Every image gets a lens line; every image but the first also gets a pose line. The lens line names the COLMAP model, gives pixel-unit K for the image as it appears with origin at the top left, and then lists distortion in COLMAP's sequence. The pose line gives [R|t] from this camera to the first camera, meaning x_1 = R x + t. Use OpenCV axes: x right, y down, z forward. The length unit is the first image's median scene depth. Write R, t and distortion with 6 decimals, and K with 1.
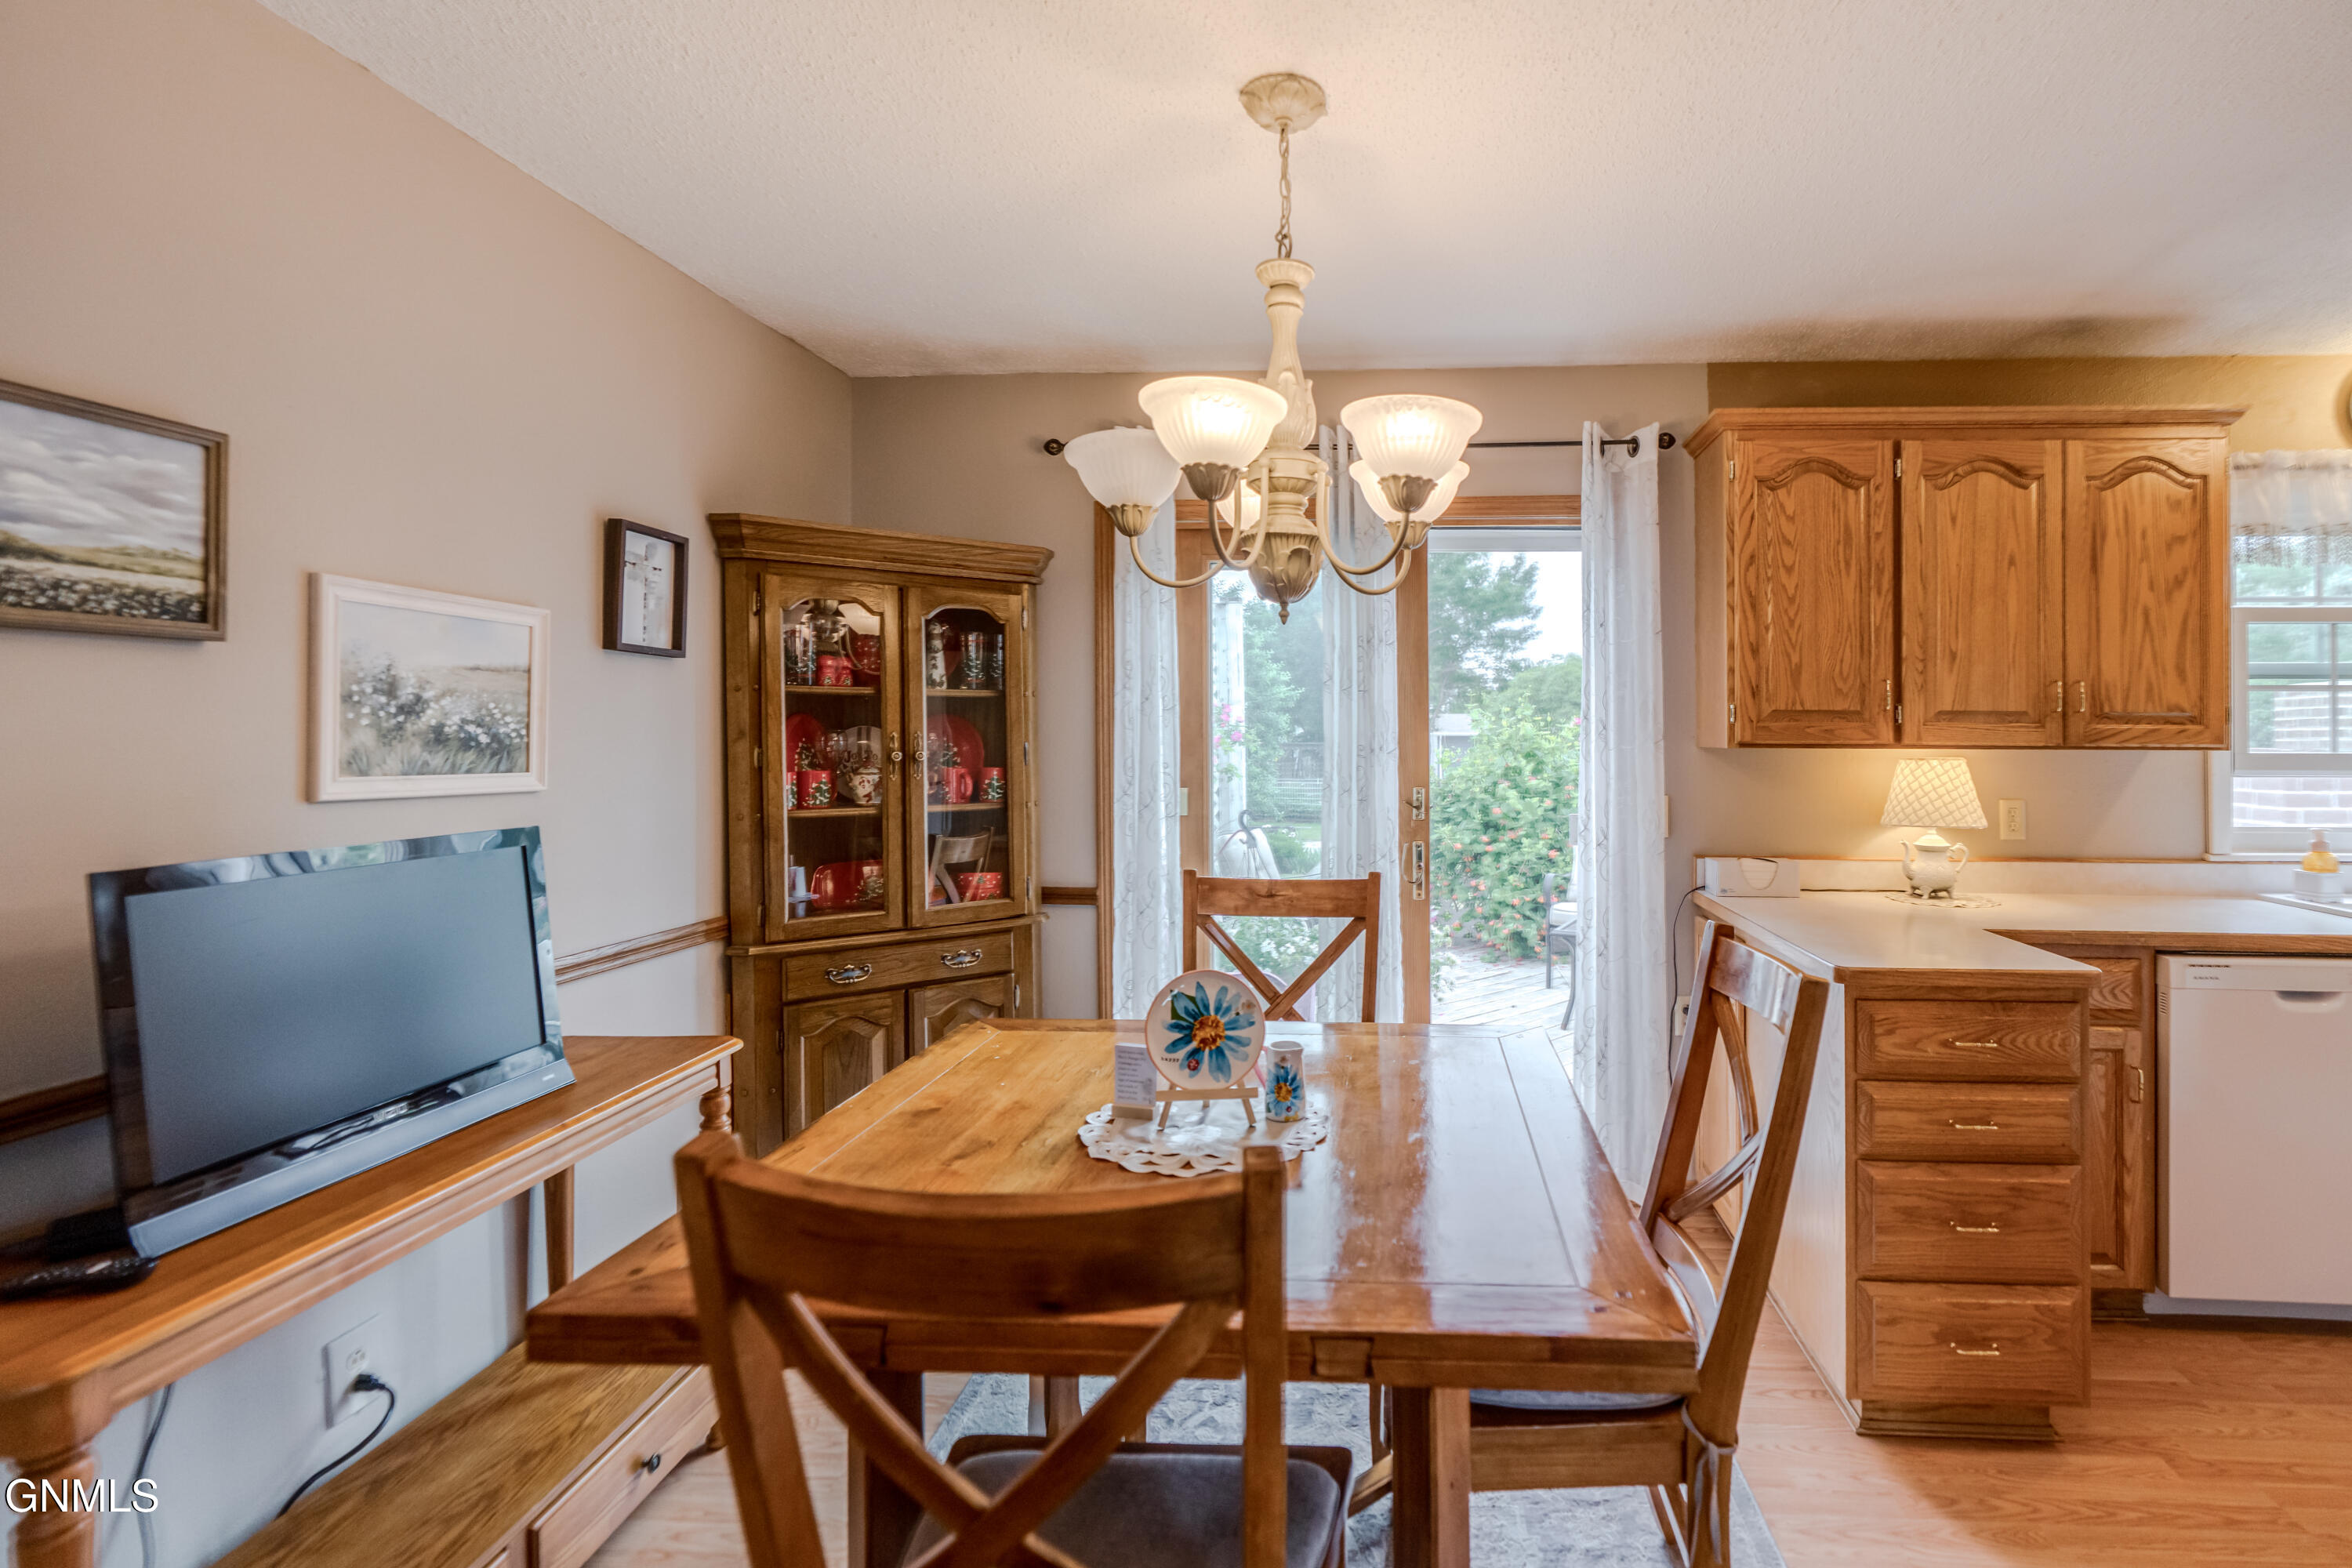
lens RADIAL K [[1098.6, 0, 1333.1], [0, 1098.6, 732.6], [0, 0, 1]] dist [-0.012457, 0.000304]
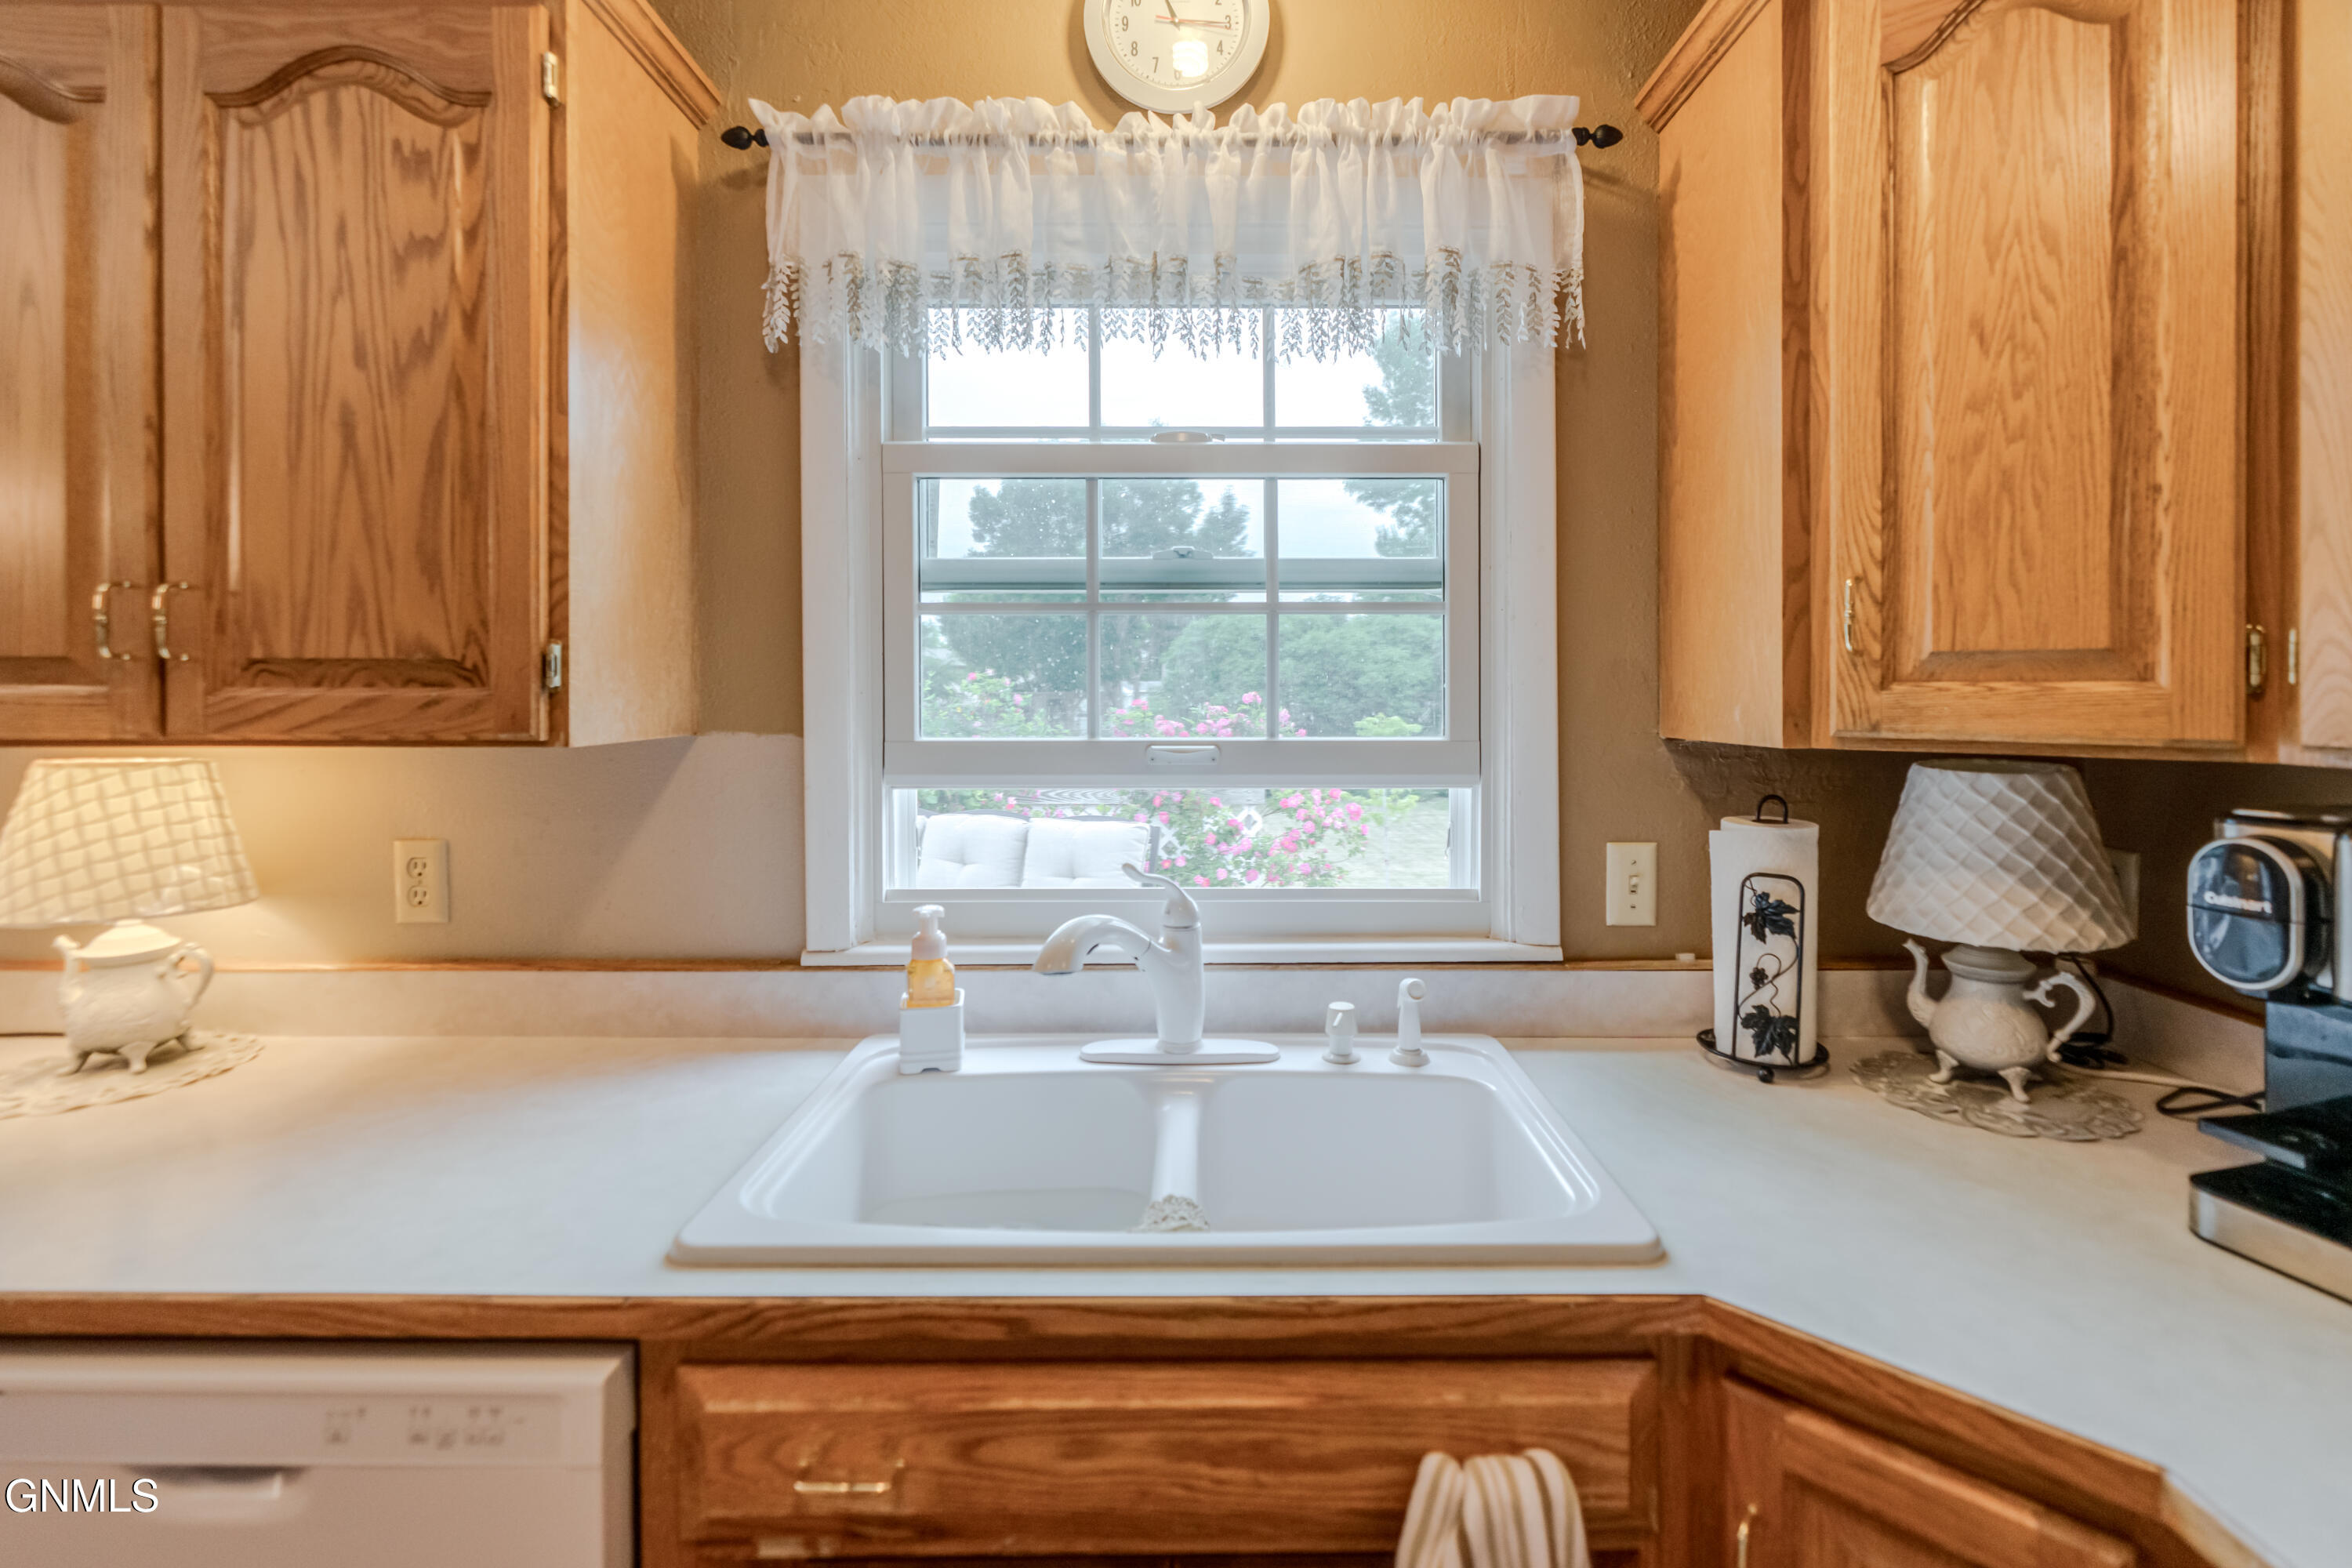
lens RADIAL K [[1084.0, 0, 1155.0], [0, 1084.0, 692.8], [0, 0, 1]] dist [-0.002924, 0.000533]
pose [[0.997669, -0.003492, 0.068155, 1.021837], [0.002688, 0.999926, 0.011886, -0.009303], [-0.068191, -0.011675, 0.997604, 0.557473]]
